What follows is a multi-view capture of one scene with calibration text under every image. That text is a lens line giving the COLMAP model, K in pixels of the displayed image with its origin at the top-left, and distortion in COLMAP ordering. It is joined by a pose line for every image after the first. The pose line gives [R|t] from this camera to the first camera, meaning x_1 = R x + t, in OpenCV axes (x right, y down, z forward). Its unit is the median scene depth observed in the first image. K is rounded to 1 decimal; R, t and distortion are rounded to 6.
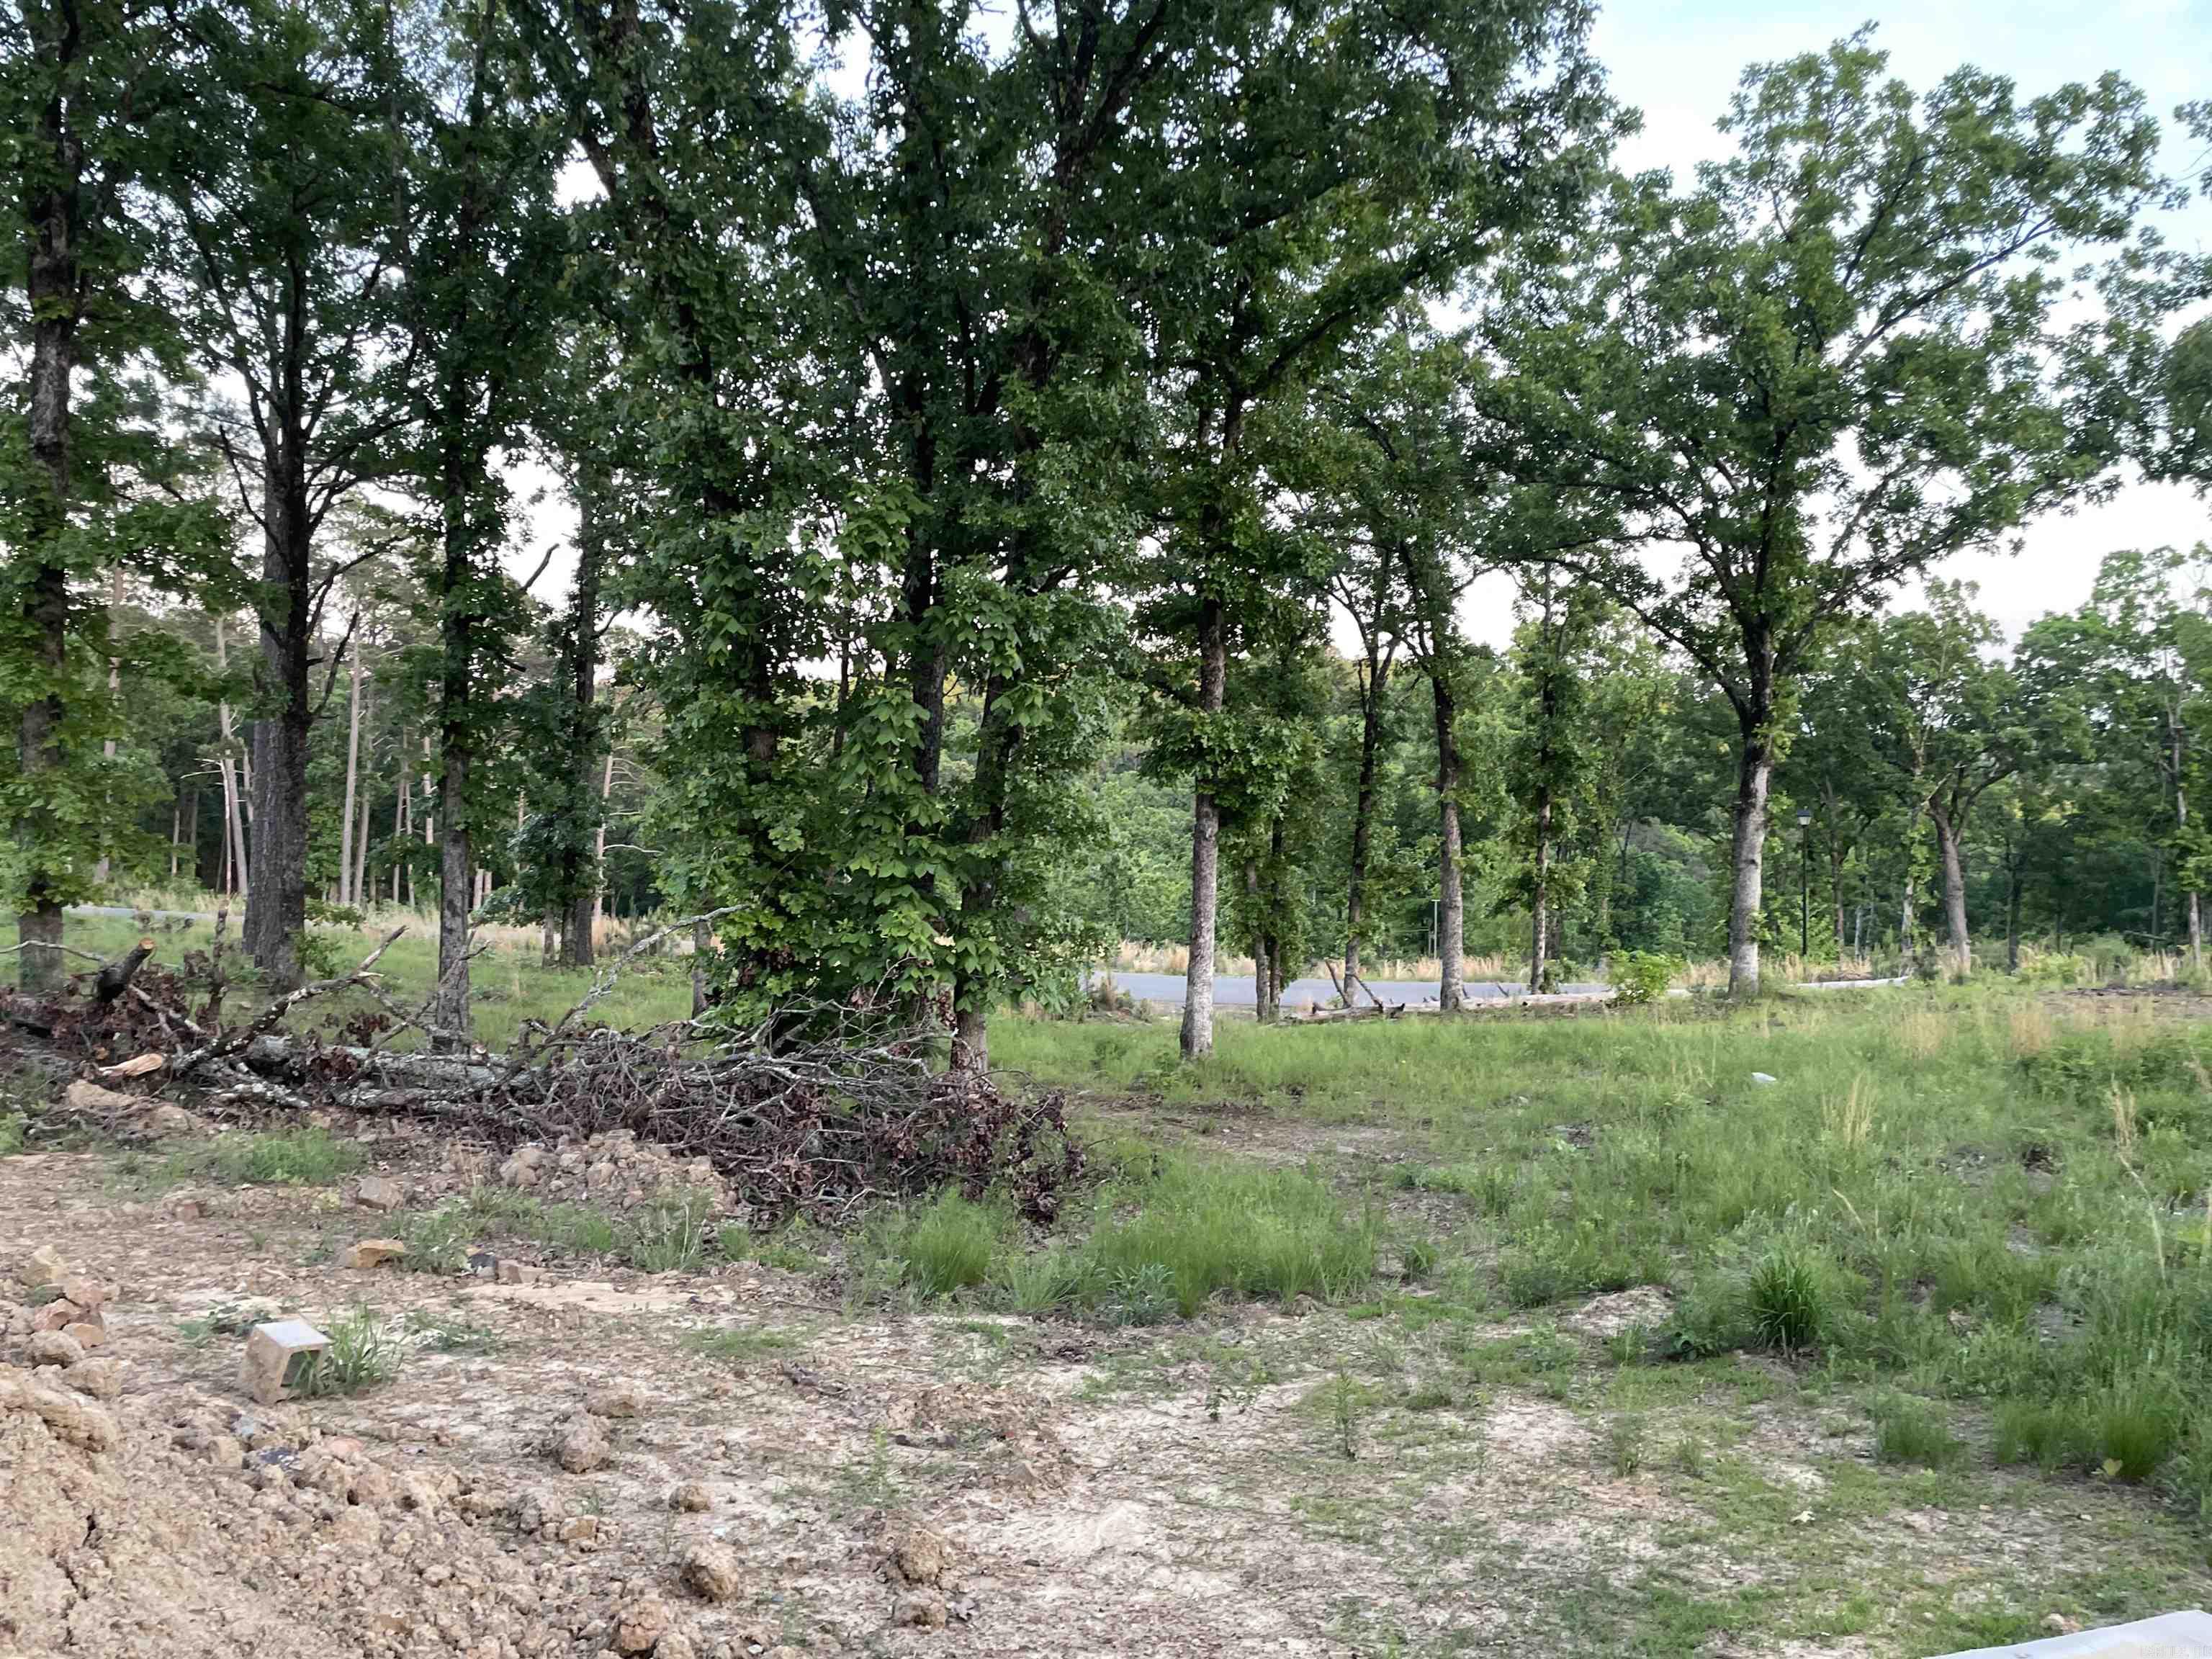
lens RADIAL K [[1710.9, 0, 1073.1], [0, 1710.9, 837.4], [0, 0, 1]] dist [0.066716, -0.104966]
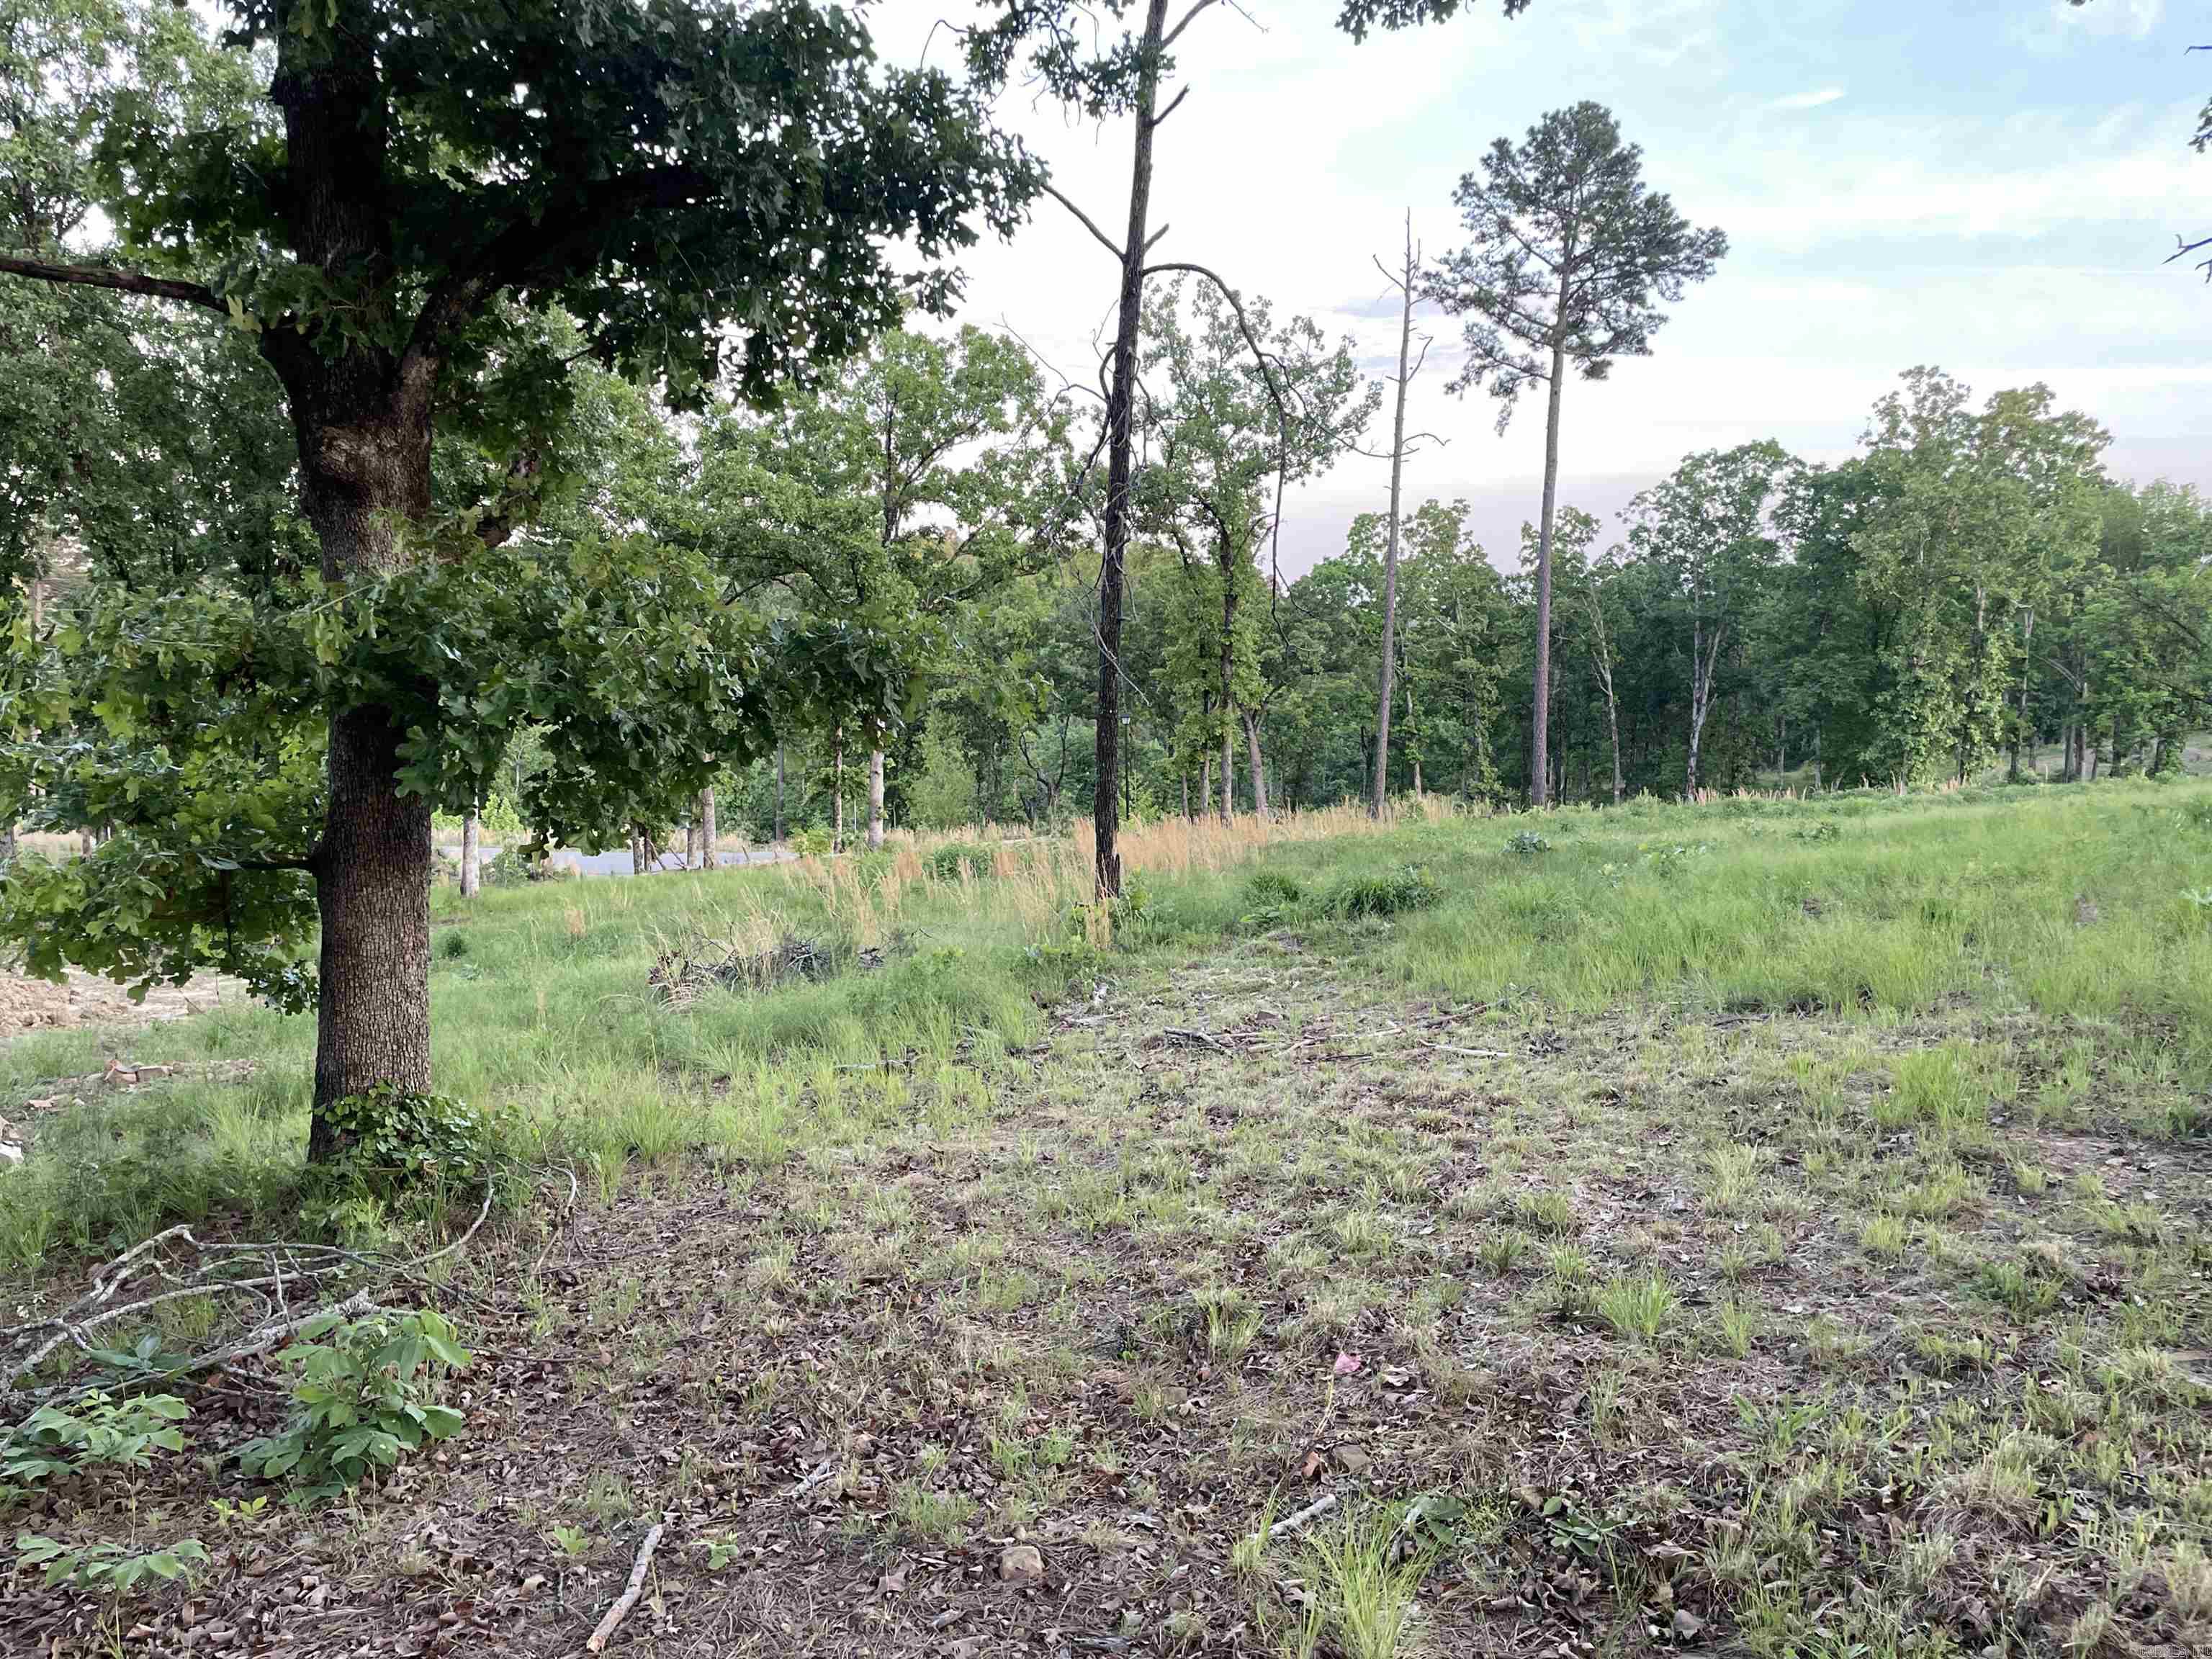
lens RADIAL K [[1710.9, 0, 1110.1], [0, 1710.9, 845.2], [0, 0, 1]] dist [0.066716, -0.104966]
pose [[0.970893, -0.036496, 0.236718, 0.423832], [0.018432, 0.996777, 0.078082, -0.081663], [-0.238805, -0.071446, 0.968436, -1.391551]]
